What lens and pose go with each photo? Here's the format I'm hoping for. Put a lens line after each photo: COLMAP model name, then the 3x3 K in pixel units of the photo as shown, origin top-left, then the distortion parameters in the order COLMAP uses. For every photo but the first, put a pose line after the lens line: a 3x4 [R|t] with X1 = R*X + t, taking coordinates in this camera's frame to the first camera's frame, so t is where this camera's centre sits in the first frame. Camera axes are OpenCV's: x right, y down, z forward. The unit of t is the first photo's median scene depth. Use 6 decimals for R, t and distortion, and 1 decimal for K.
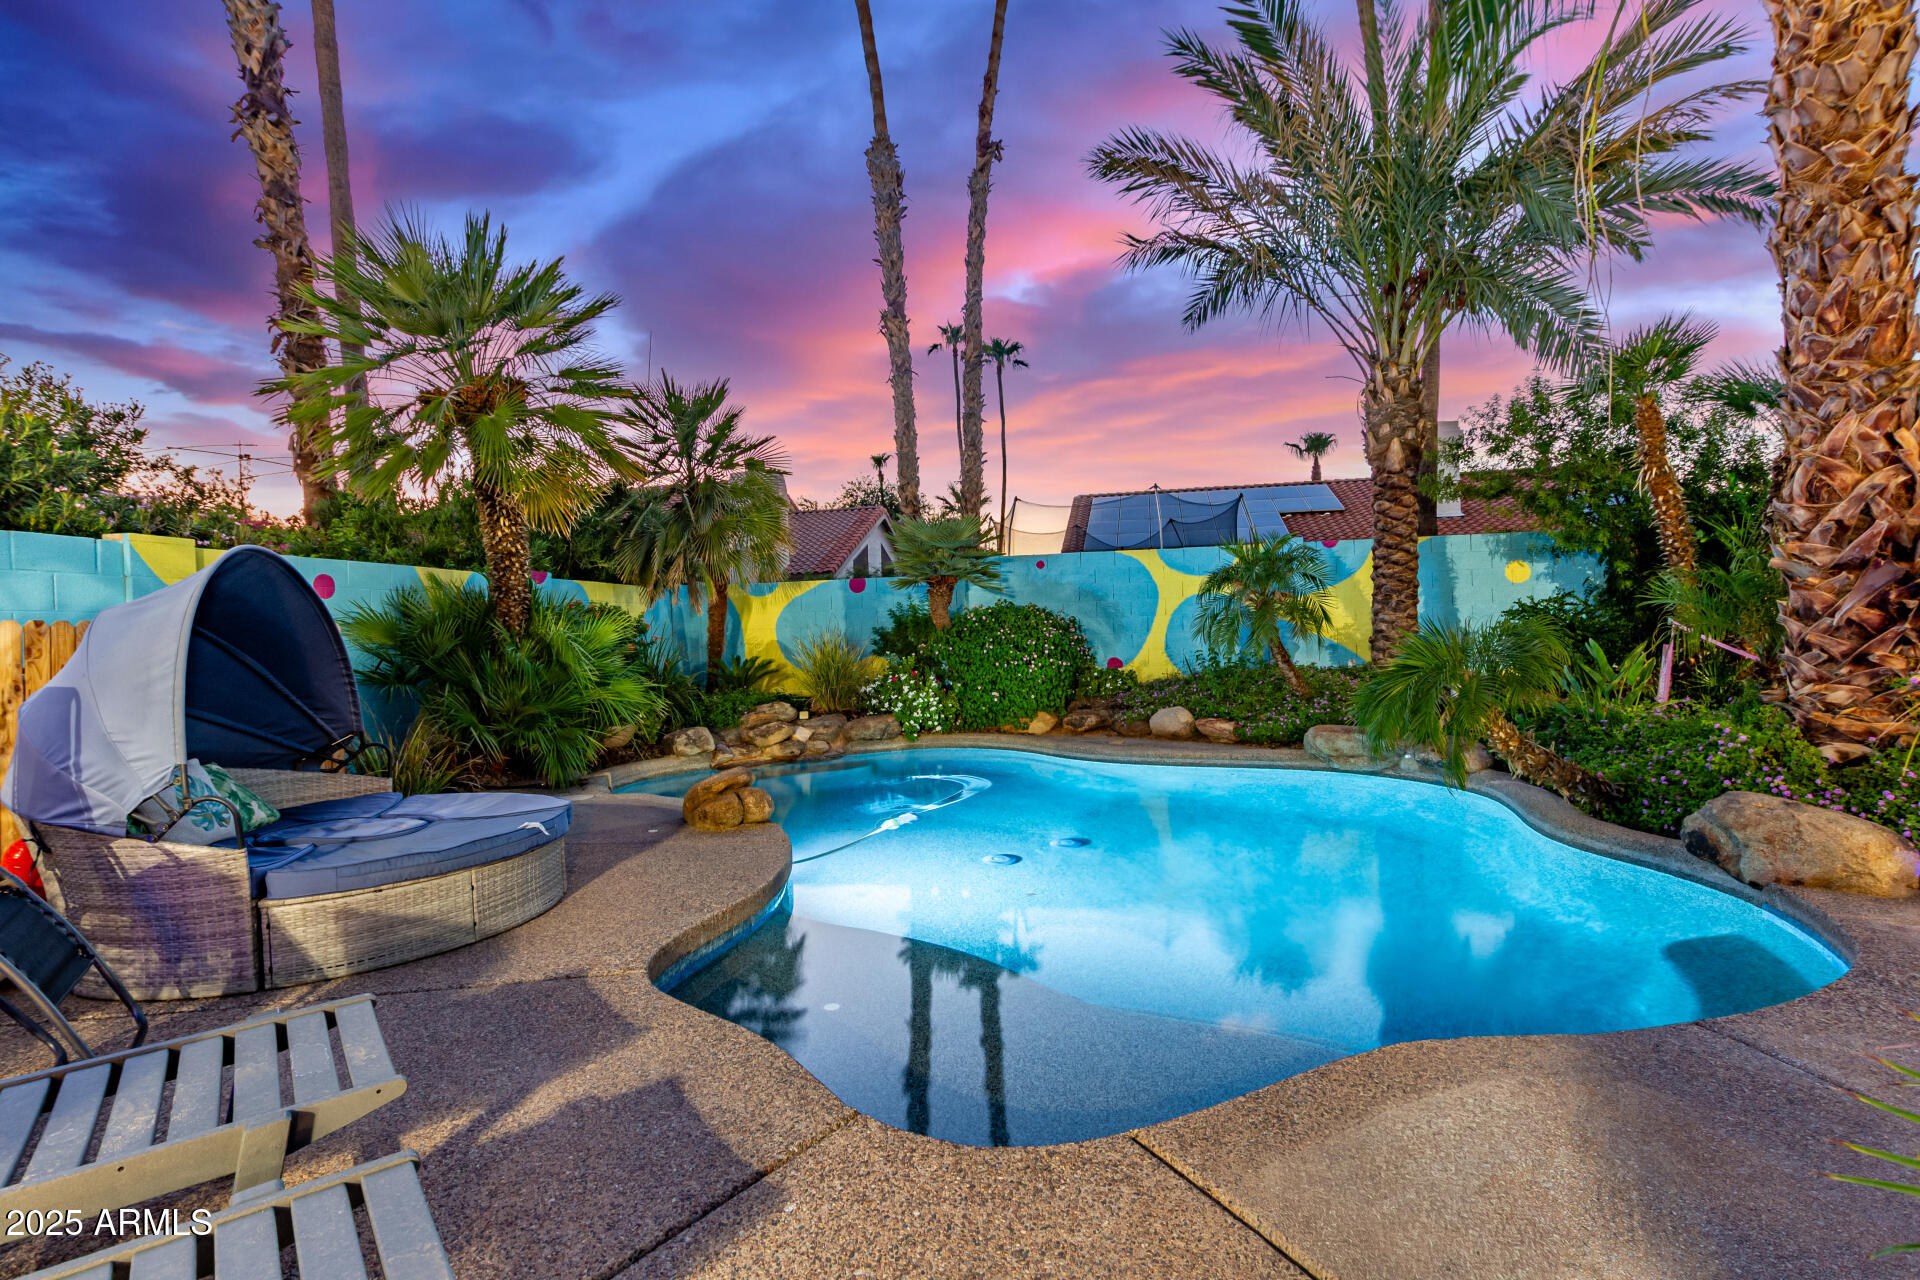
lens RADIAL K [[939.1, 0, 960.5], [0, 939.1, 640.9], [0, 0, 1]] dist [0.005637, -0.000996]
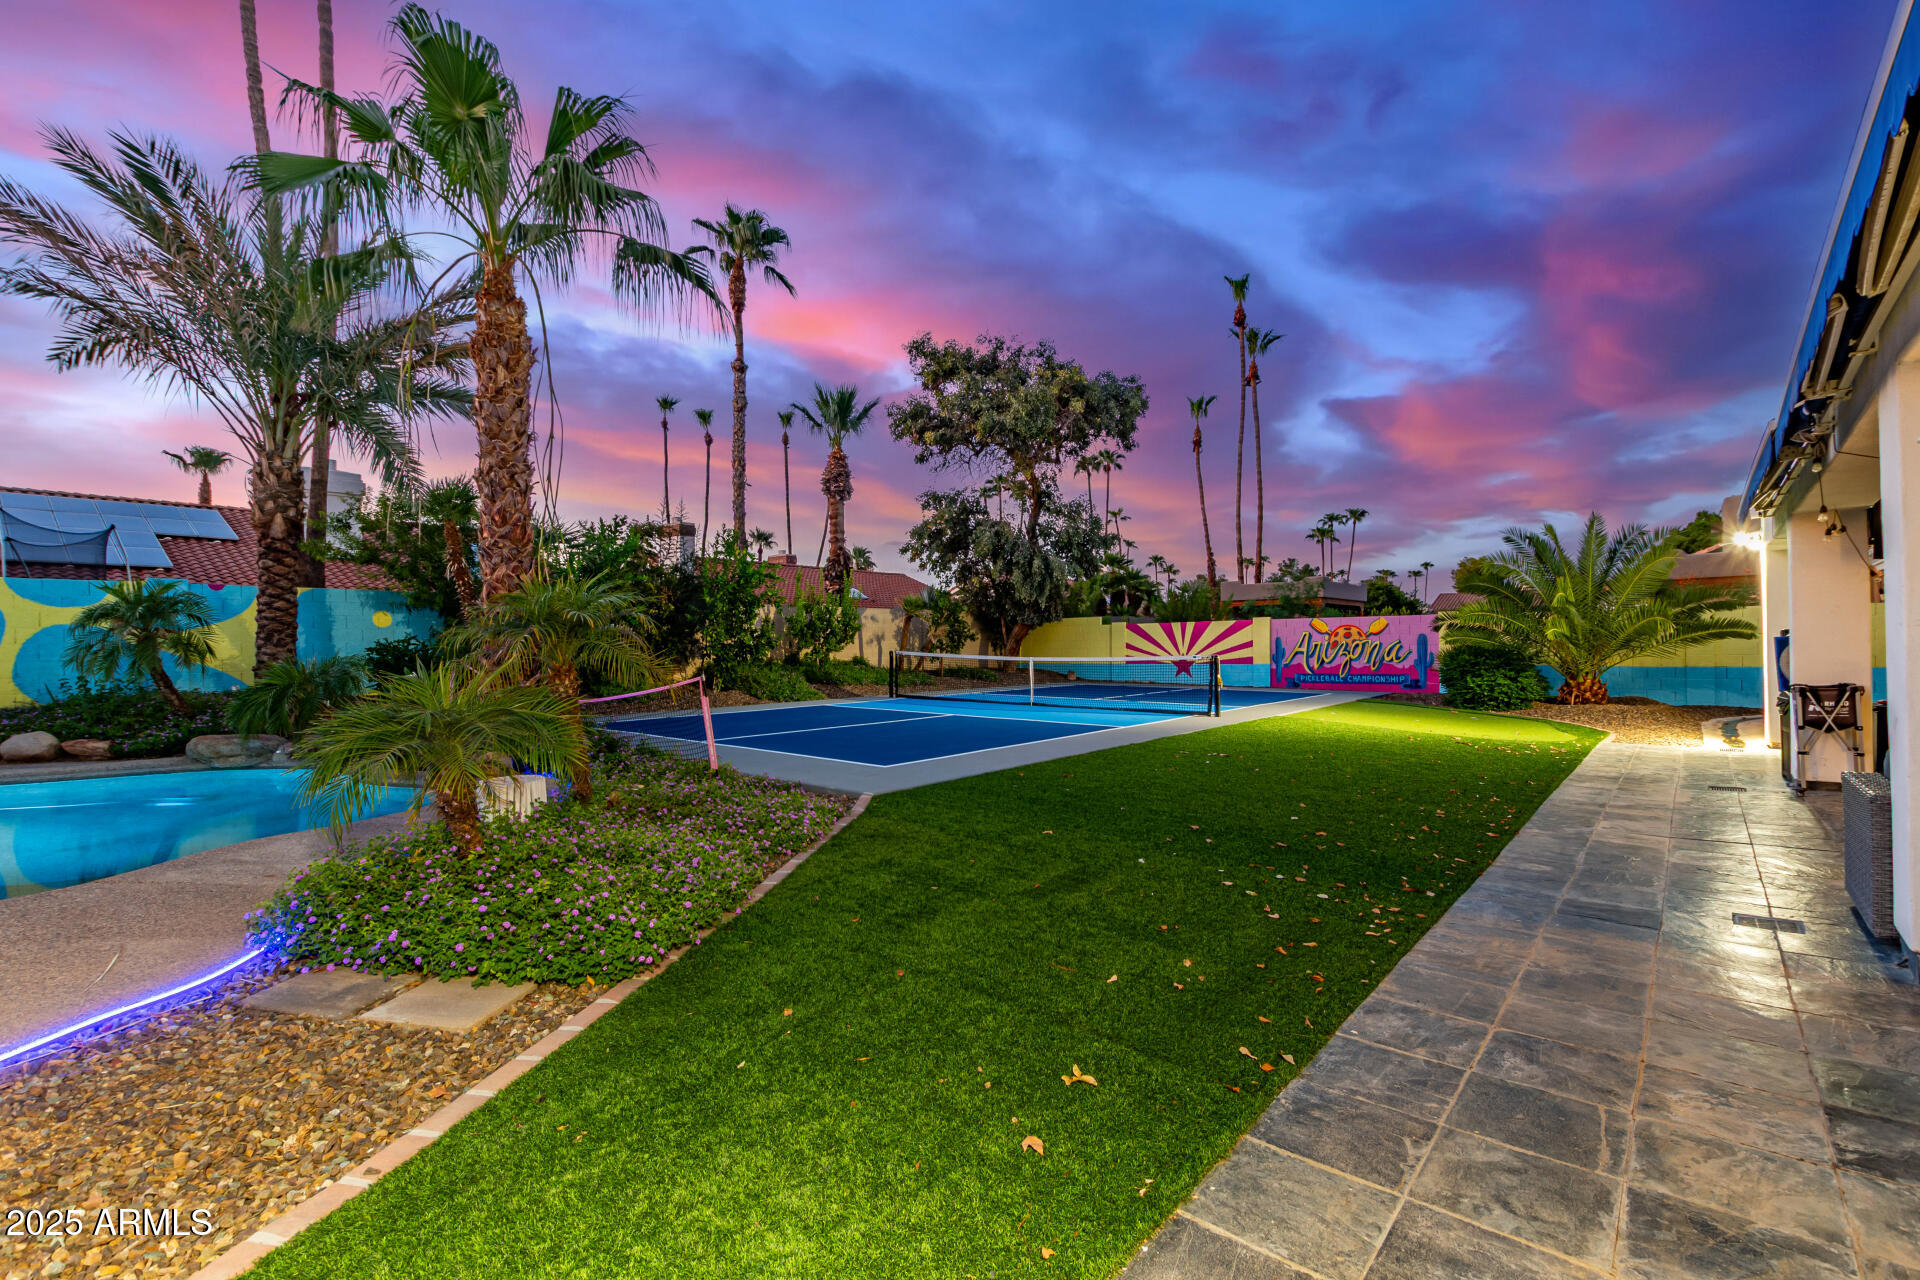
lens RADIAL K [[883.5, 0, 957.2], [0, 883.5, 644.3], [0, 0, 1]] dist [0.003411, -0.001065]
pose [[0.481461, 0.025299, 0.876102, -0.148334], [0.001361, 0.999561, -0.029613, 0.002683], [-0.876466, 0.015450, 0.481215, -0.395800]]
